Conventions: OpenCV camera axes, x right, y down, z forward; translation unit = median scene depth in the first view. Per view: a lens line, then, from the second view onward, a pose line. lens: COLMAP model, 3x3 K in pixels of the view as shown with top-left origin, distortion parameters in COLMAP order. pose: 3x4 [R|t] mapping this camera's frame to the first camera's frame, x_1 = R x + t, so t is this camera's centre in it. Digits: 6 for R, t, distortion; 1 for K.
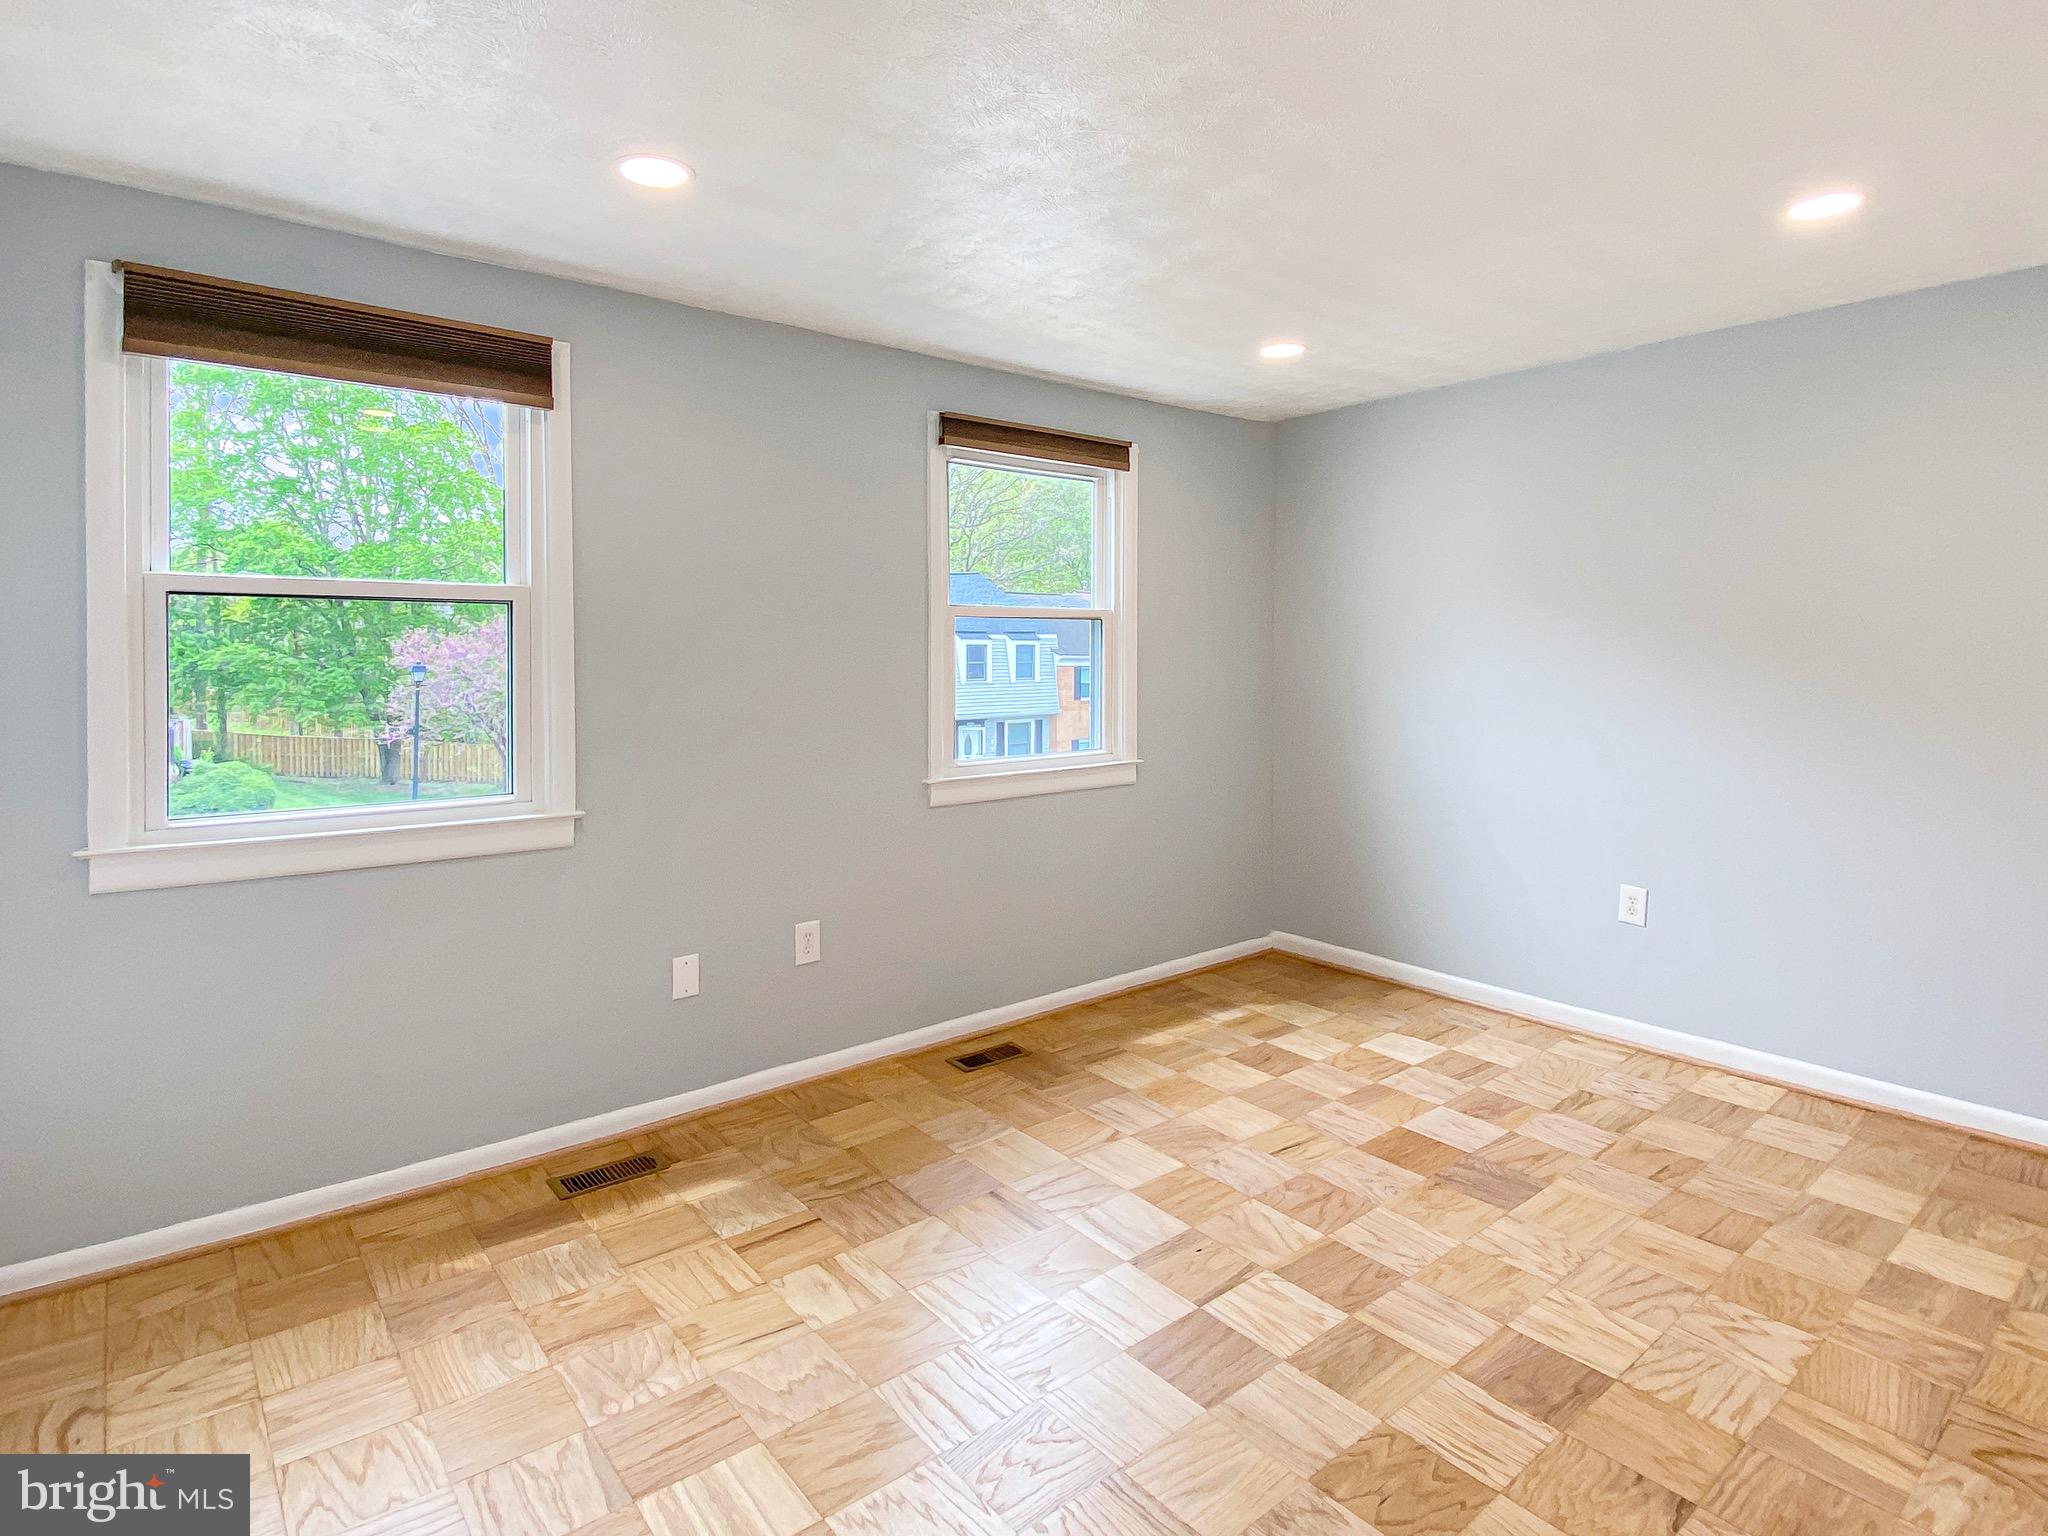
lens RADIAL K [[1003.8, 0, 1075.6], [0, 1003.8, 773.6], [0, 0, 1]] dist [0.047434, -0.022483]
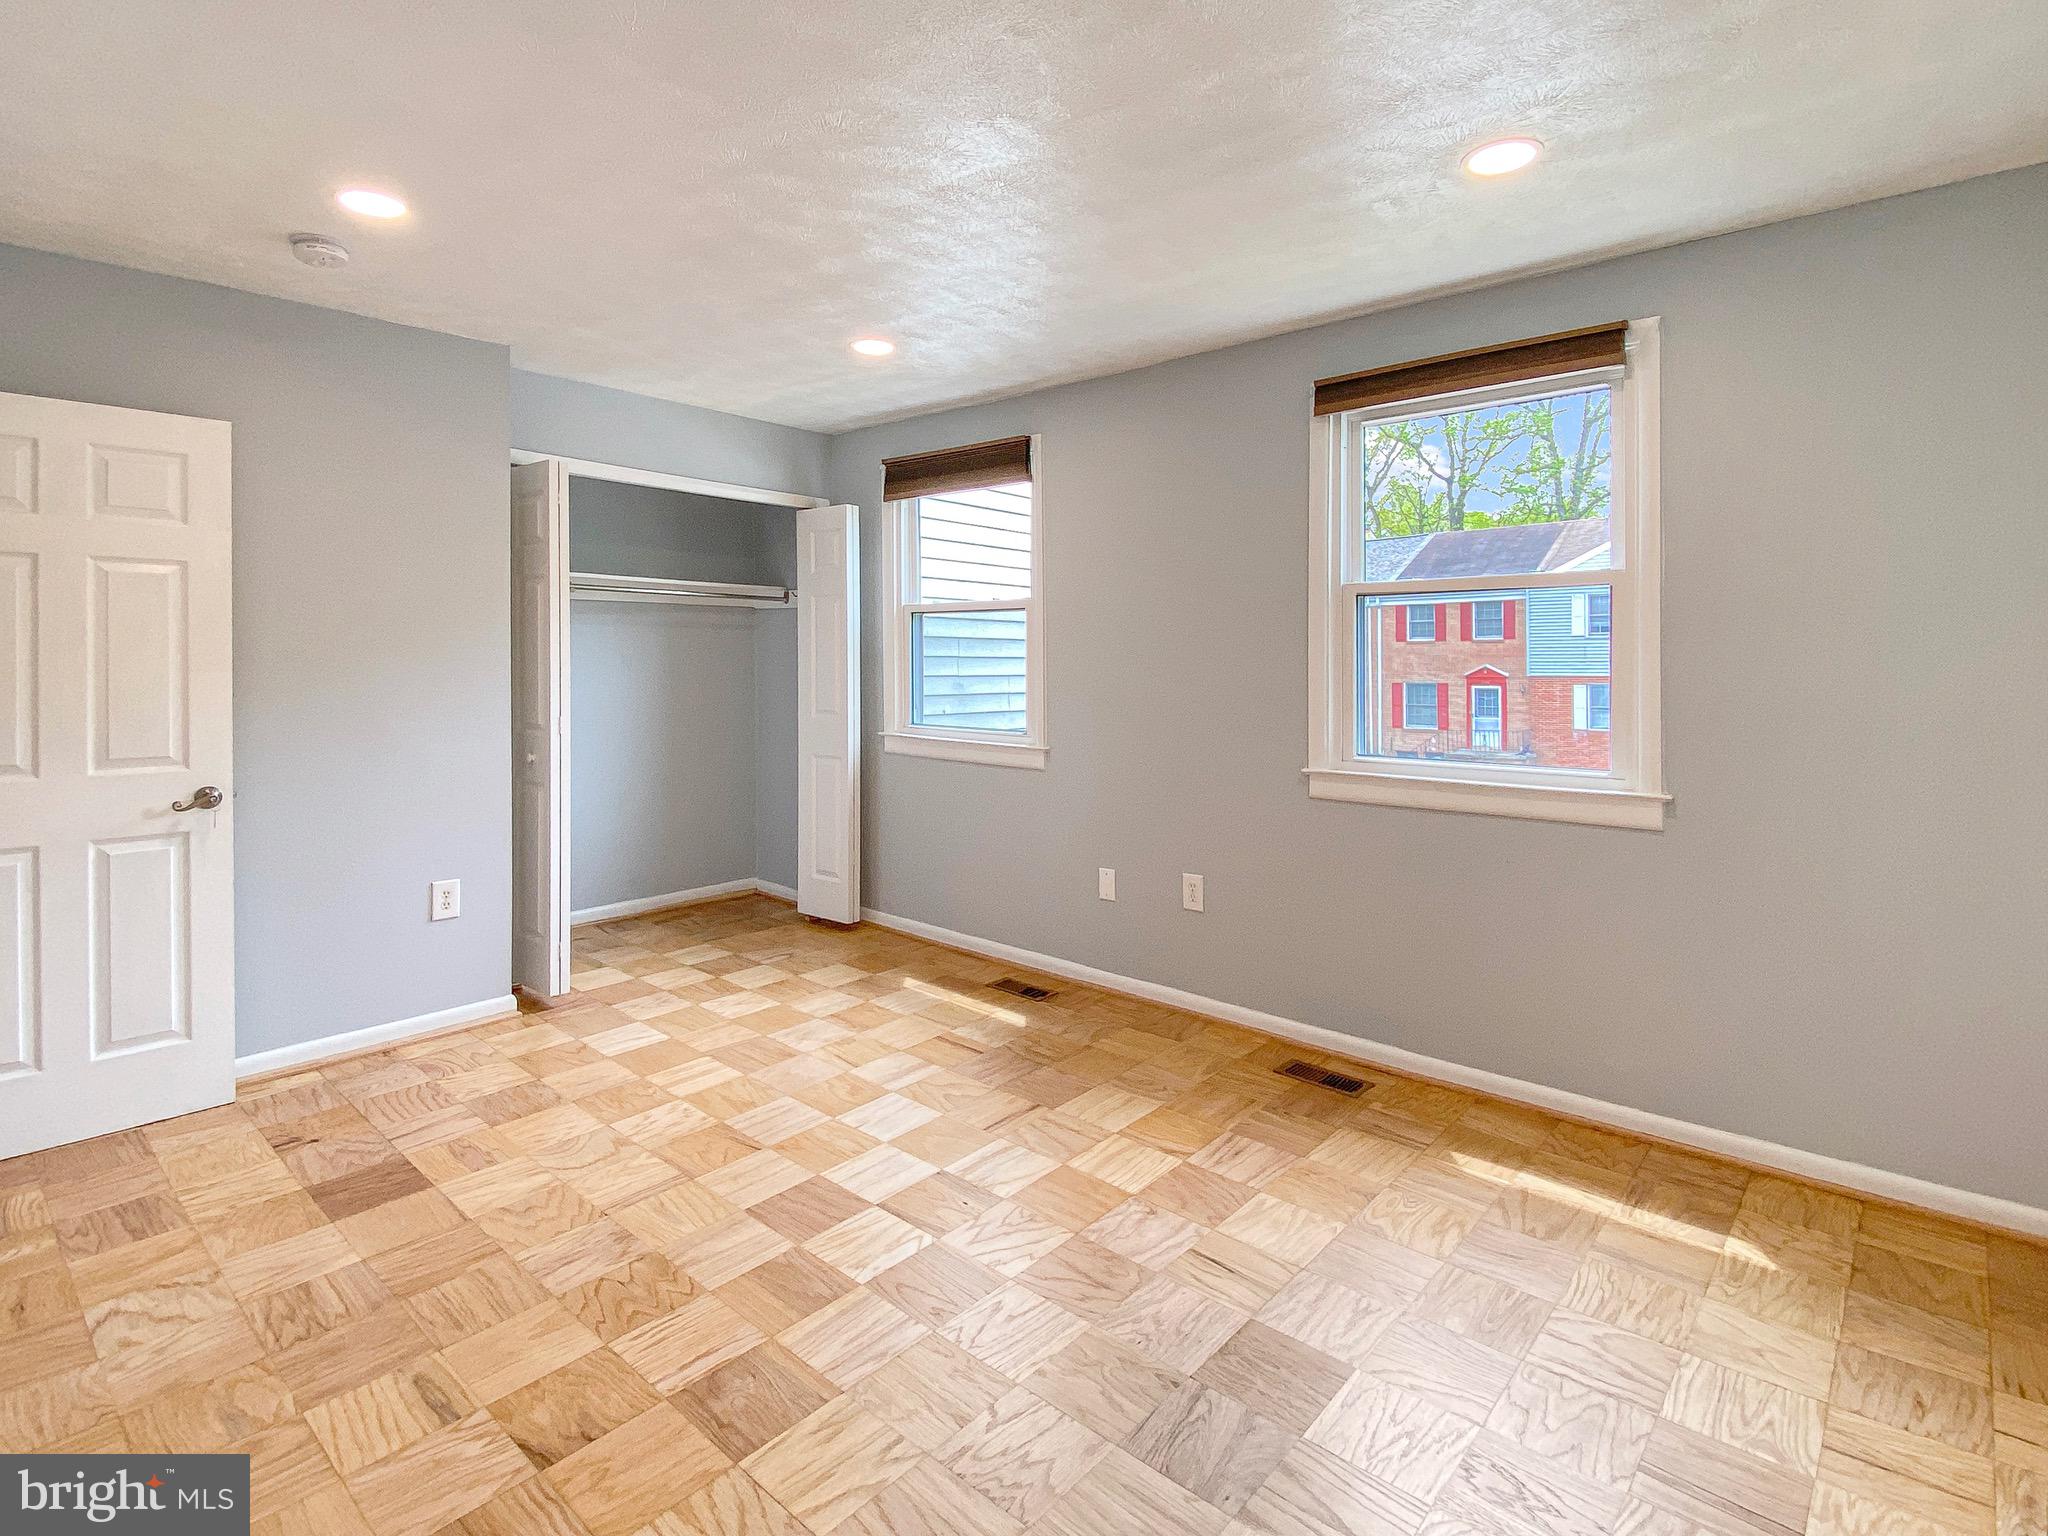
lens RADIAL K [[1003.8, 0, 1075.6], [0, 1003.8, 773.6], [0, 0, 1]] dist [0.047434, -0.022483]
pose [[0.204818, 0.114094, -0.972128, 0.961184], [-0.121900, 0.988424, 0.090324, -0.061588], [0.971180, 0.100002, 0.216355, 0.736525]]
